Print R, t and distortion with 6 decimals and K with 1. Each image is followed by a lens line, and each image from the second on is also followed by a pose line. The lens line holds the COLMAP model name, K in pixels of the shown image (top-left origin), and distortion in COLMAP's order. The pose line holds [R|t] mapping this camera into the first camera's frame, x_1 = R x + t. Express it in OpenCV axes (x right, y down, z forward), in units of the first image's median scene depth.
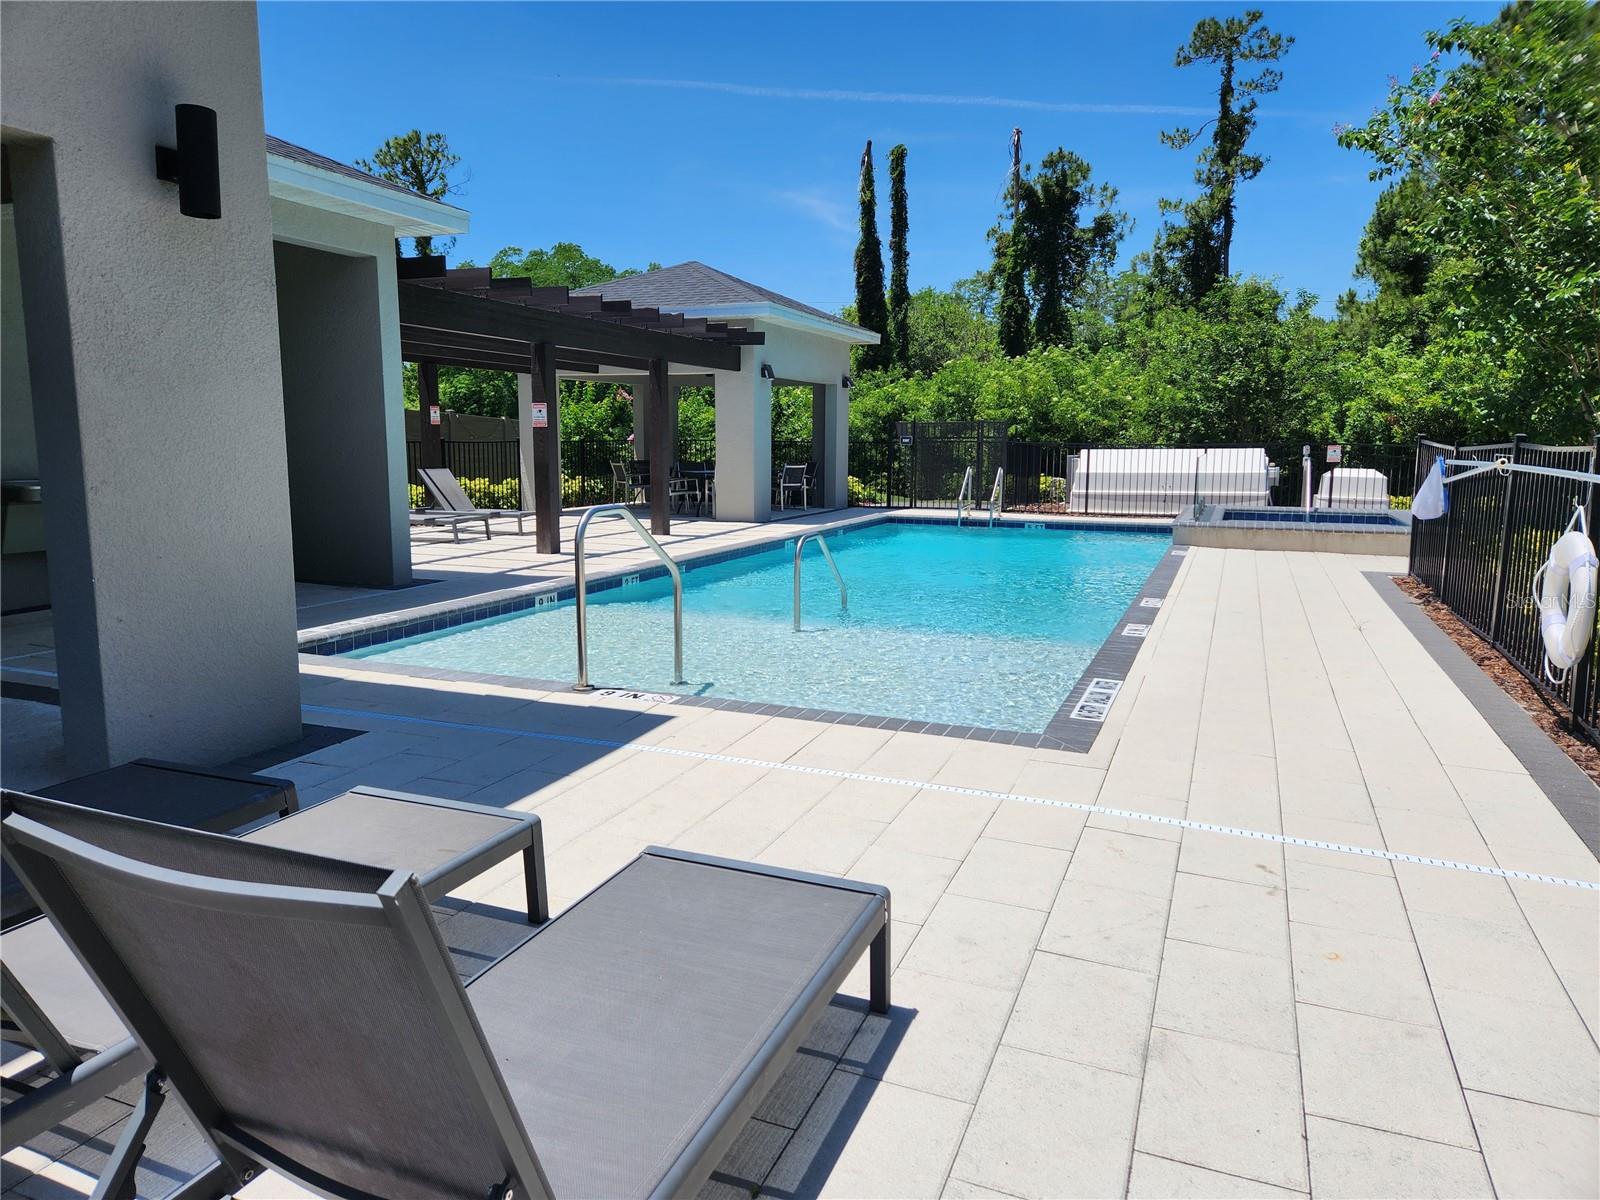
lens RADIAL K [[1082.2, 0, 800.0], [0, 1082.2, 600.0], [0, 0, 1]] dist [0.054826, -0.002050]
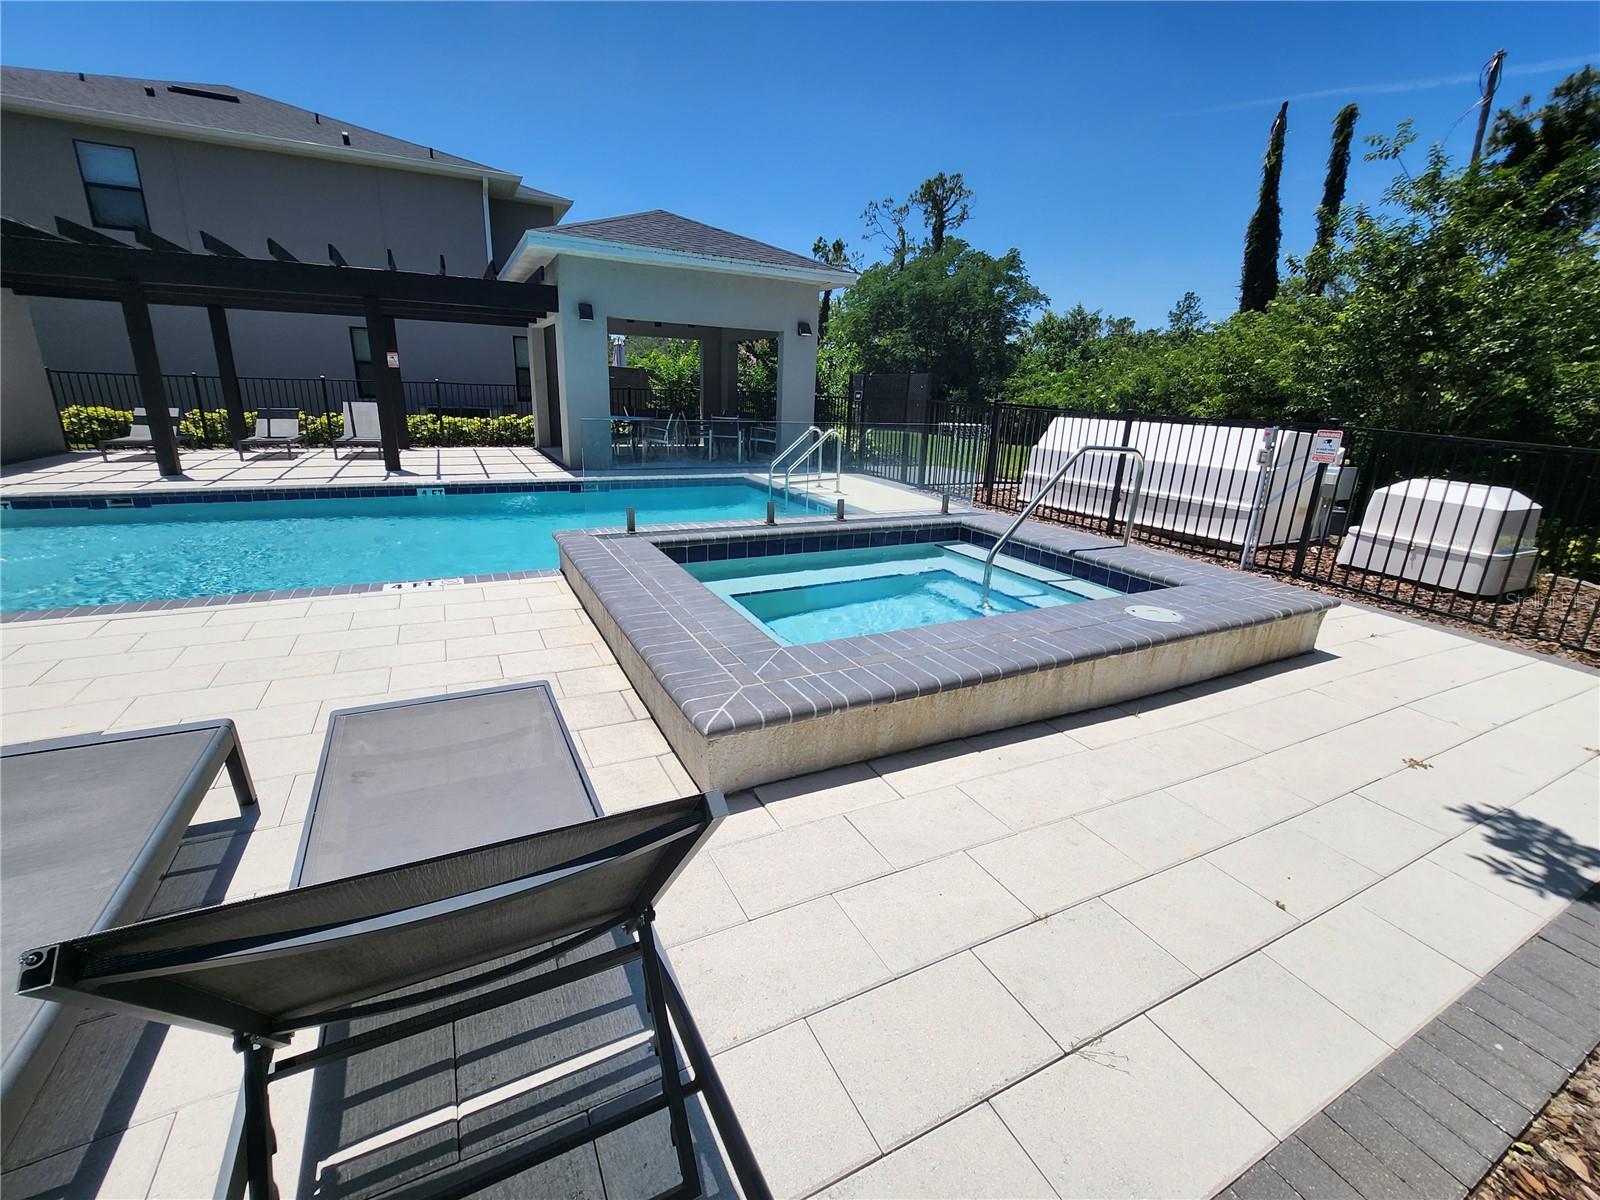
lens RADIAL K [[683.4, 0, 799.3], [0, 683.4, 604.5], [0, 0, 1]] dist [-0.026699, 0.004449]
pose [[0.763259, 0.216005, -0.608916, 0.292735], [-0.128743, 0.974405, 0.184281, -0.051379], [0.633136, -0.062261, 0.771532, 0.354051]]
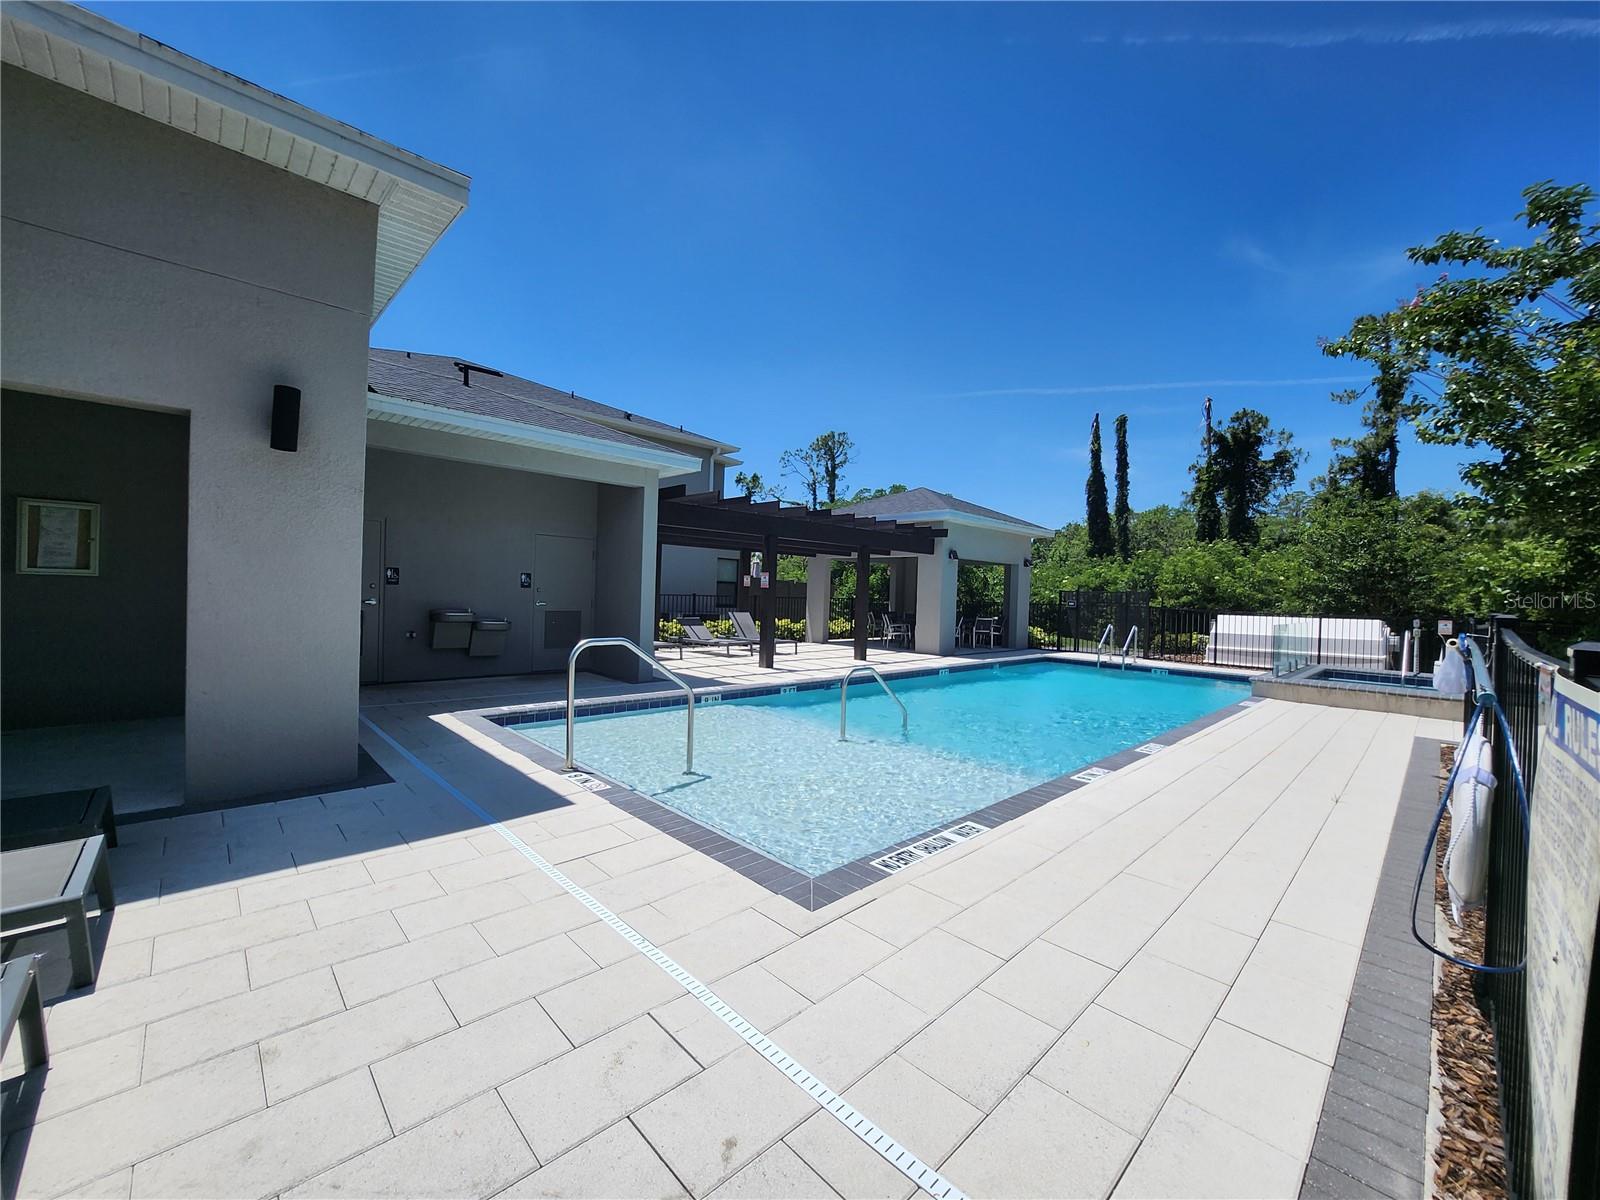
lens RADIAL K [[647.6, 0, 796.0], [0, 647.6, 608.3], [0, 0, 1]] dist [-0.020140, -0.000302]
pose [[0.915603, 0.033003, -0.400727, 0.071196], [-0.085481, 0.989820, -0.113791, -0.010239], [0.392892, 0.138442, 0.909104, 0.065784]]
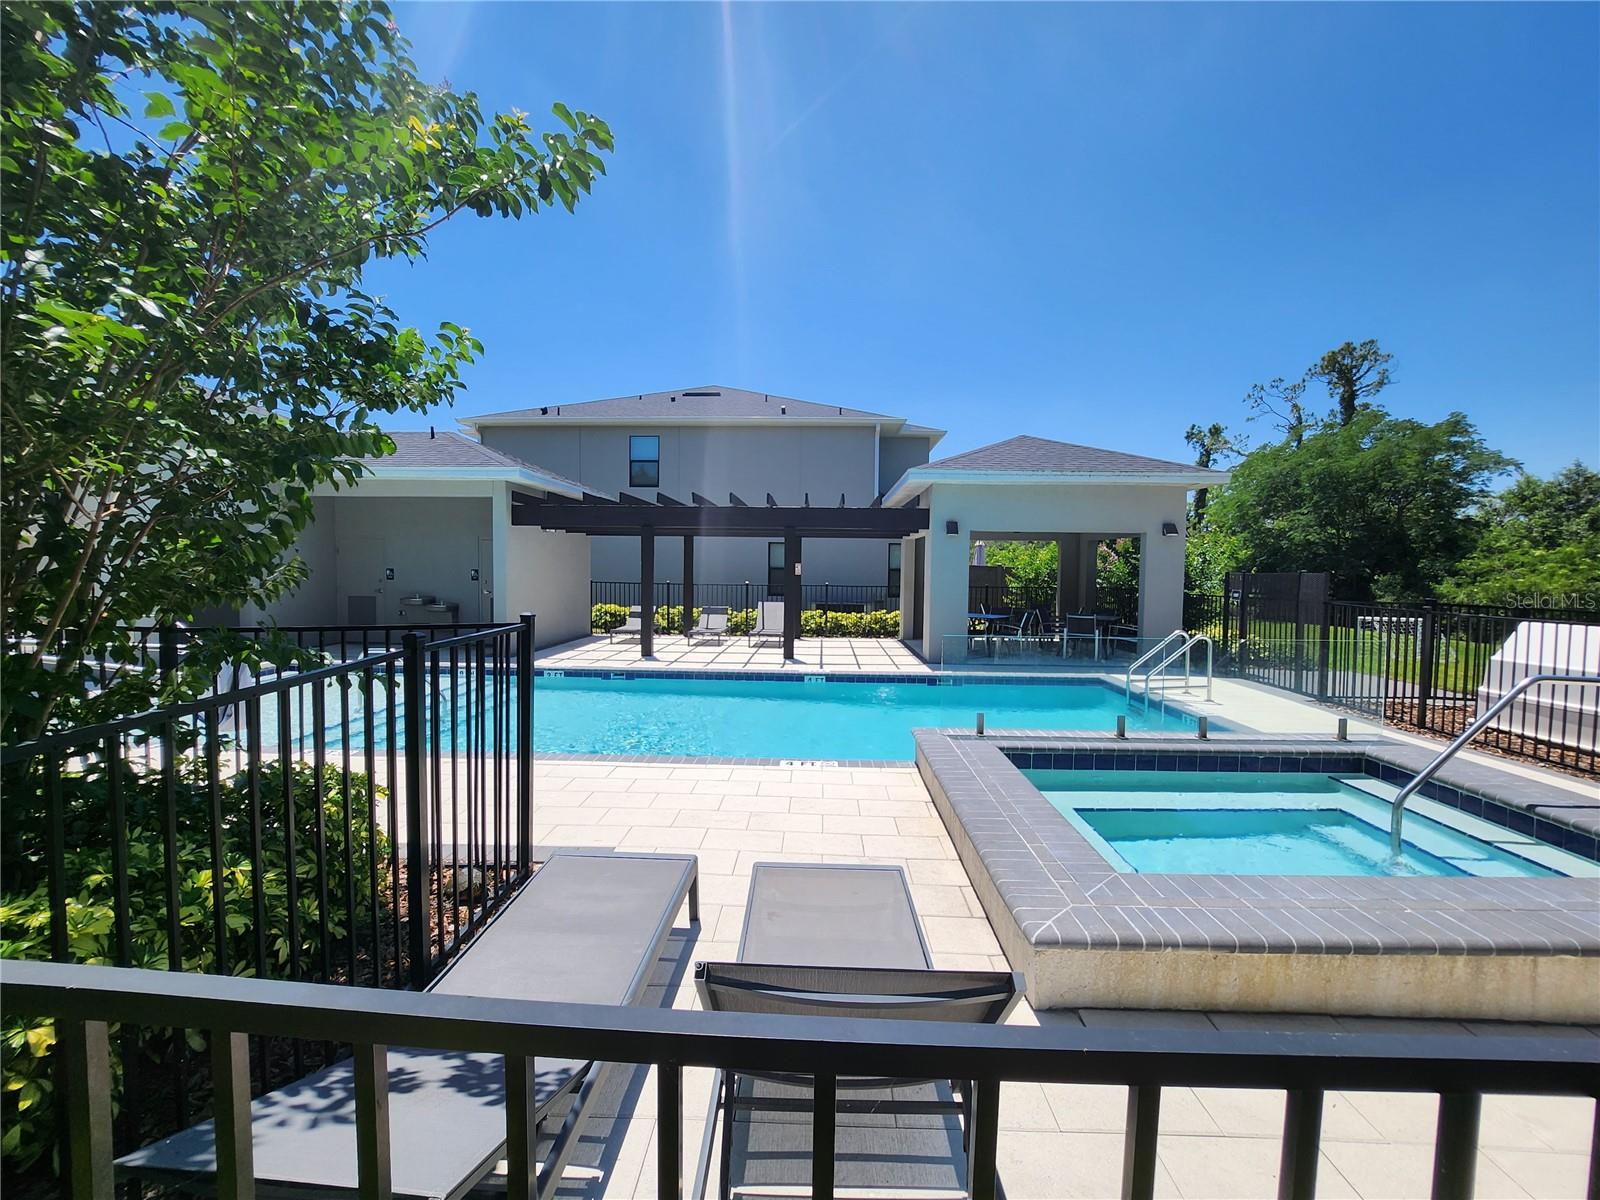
lens RADIAL K [[683.0, 0, 793.8], [0, 683.0, 604.5], [0, 0, 1]] dist [-0.020708, -0.000172]
pose [[0.350482, 0.048100, -0.935333, 0.307927], [-0.148302, 0.988931, -0.004715, -0.058789], [0.924753, 0.140365, 0.353736, 0.341931]]
